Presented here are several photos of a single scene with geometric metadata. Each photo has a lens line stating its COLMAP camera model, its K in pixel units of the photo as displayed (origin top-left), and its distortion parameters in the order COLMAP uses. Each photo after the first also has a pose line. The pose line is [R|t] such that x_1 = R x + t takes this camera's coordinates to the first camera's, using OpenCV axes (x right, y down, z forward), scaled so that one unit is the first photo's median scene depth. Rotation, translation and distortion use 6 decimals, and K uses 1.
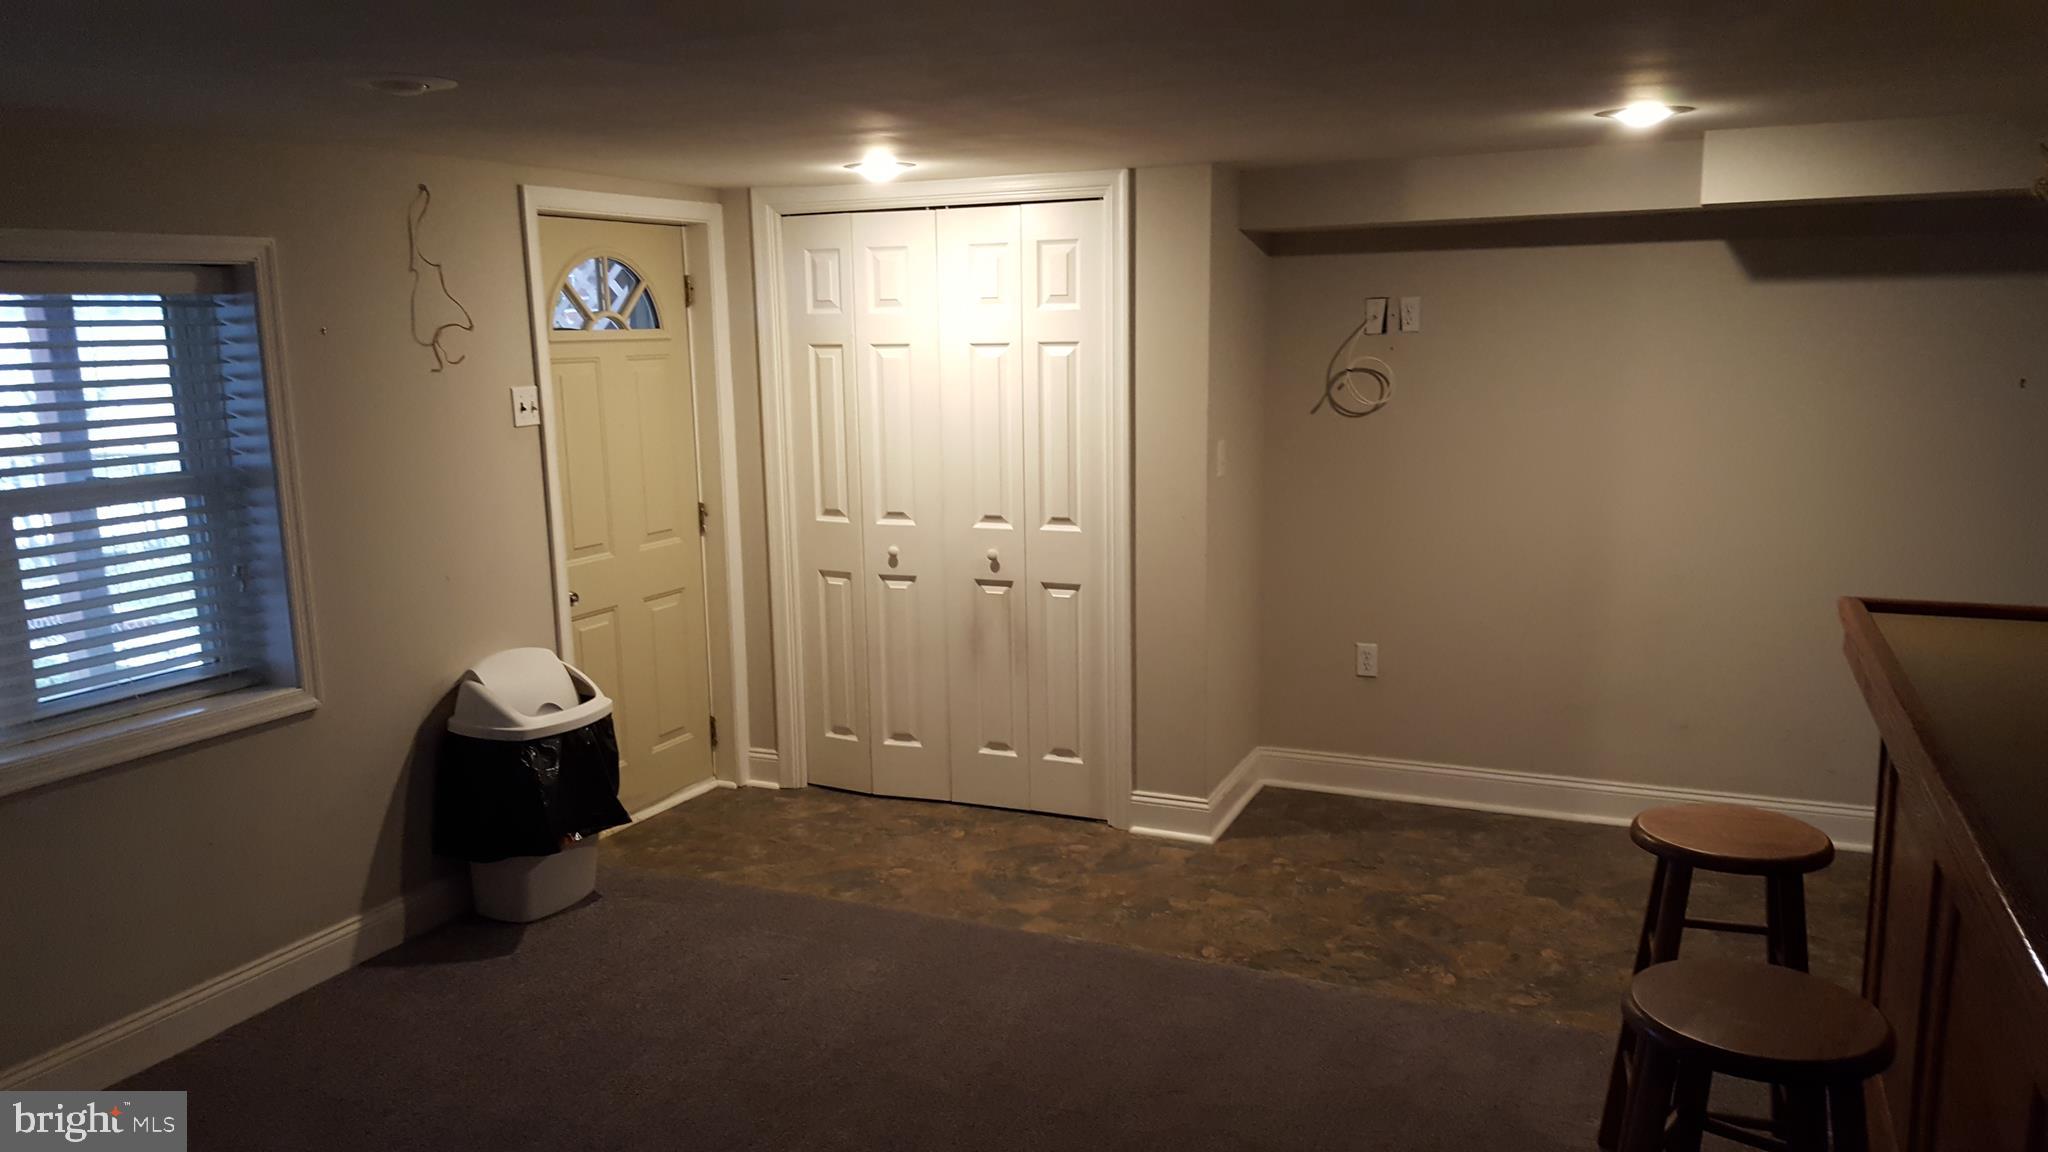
lens RADIAL K [[1526.9, 0, 1024.0], [0, 1526.9, 576.0], [0, 0, 1]] dist [0.152741, -0.208136]
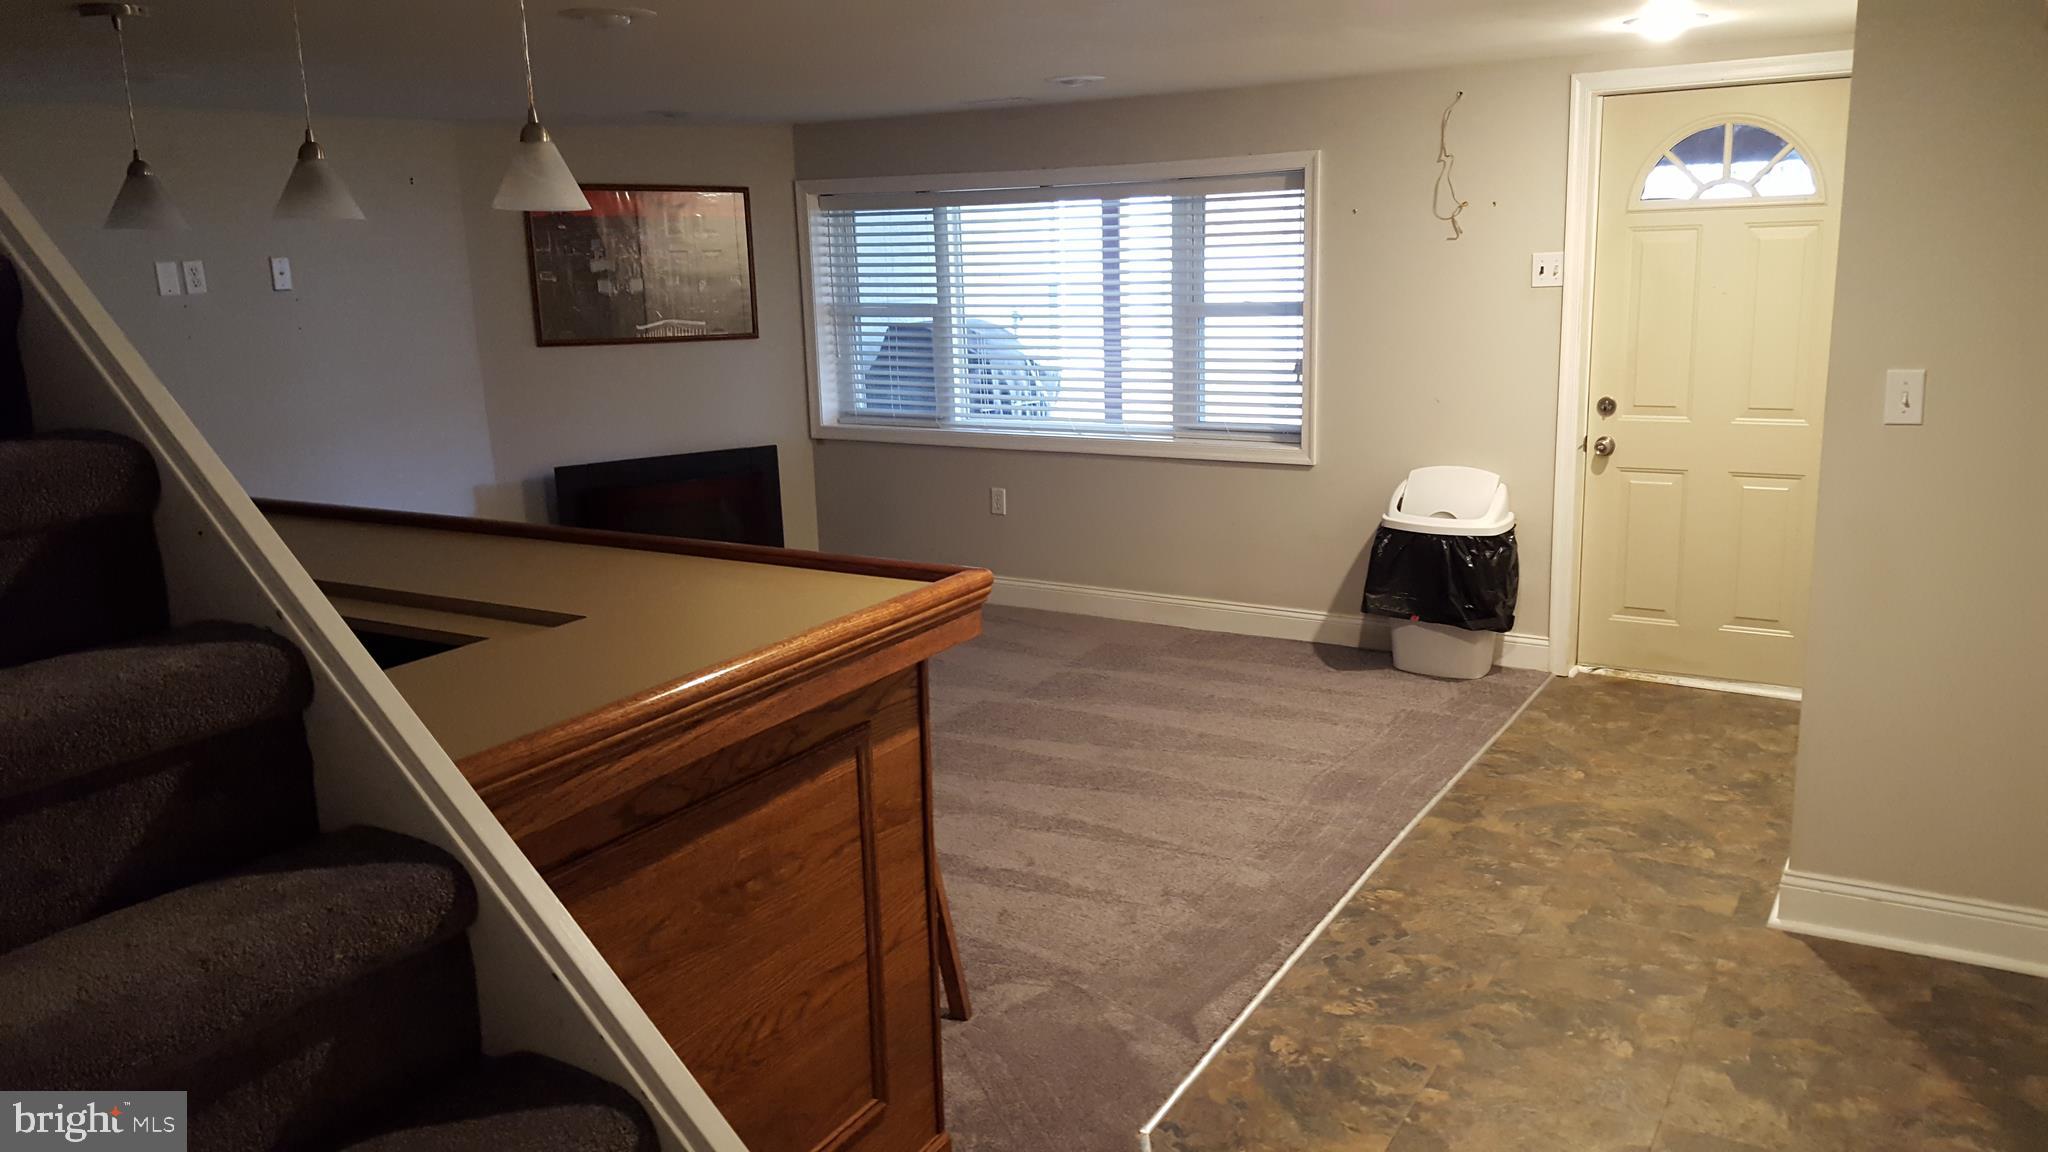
lens RADIAL K [[1526.9, 0, 1024.0], [0, 1526.9, 576.0], [0, 0, 1]] dist [0.152741, -0.208136]
pose [[-0.131622, 0.238042, -0.962295, 0.939779], [-0.129495, 0.958293, 0.254765, -0.140655], [0.982805, 0.158146, -0.095307, 0.788064]]
